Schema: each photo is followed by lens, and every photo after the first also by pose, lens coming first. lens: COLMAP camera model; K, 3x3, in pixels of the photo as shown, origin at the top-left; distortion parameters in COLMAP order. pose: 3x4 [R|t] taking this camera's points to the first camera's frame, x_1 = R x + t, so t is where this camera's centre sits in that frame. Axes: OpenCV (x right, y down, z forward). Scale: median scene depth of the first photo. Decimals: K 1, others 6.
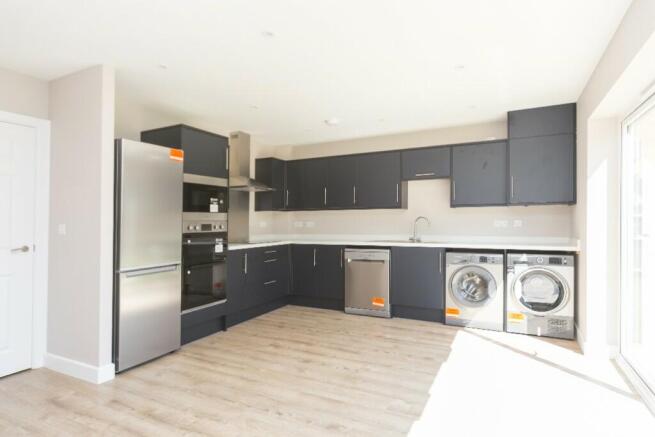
lens RADIAL K [[358.1, 0, 327.8], [0, 358.1, 217.1], [0, 0, 1]] dist [0.005374, -0.001527]
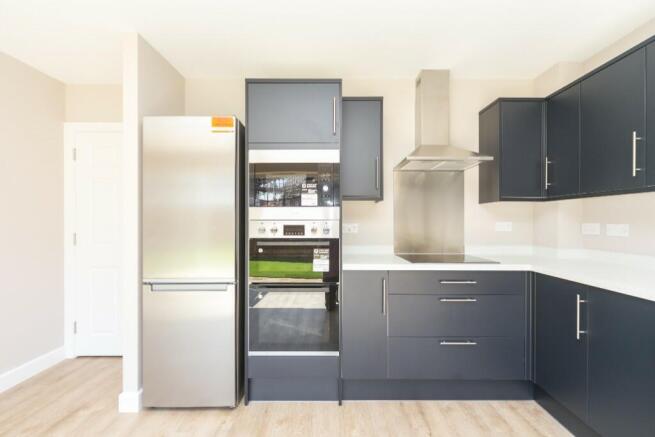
lens RADIAL K [[320.8, 0, 327.9], [0, 320.8, 218.6], [0, 0, 1]] dist [0.006020, 0.000188]
pose [[0.465160, 0.004974, -0.885213, 0.185929], [0.004496, 0.999958, 0.007982, 0.003820], [0.885215, -0.007692, 0.465118, 0.771755]]
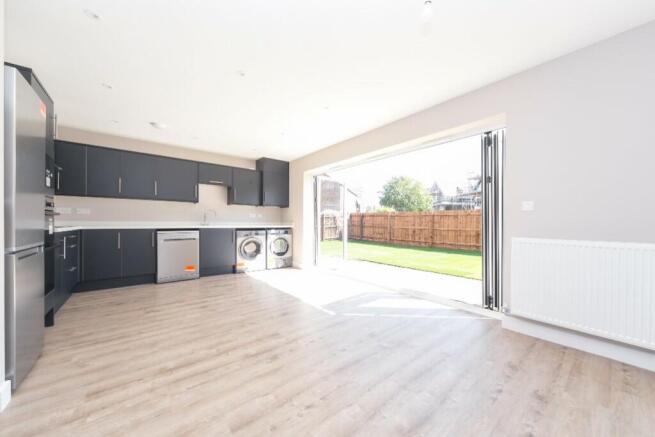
lens RADIAL K [[240.1, 0, 329.3], [0, 240.1, 223.9], [0, 0, 1]] dist [-0.001144, -0.000232]
pose [[0.388394, 0.008323, 0.921456, -0.582625], [-0.020825, 0.999783, -0.000252, 0.061417], [-0.921258, -0.019092, 0.388483, 0.170872]]
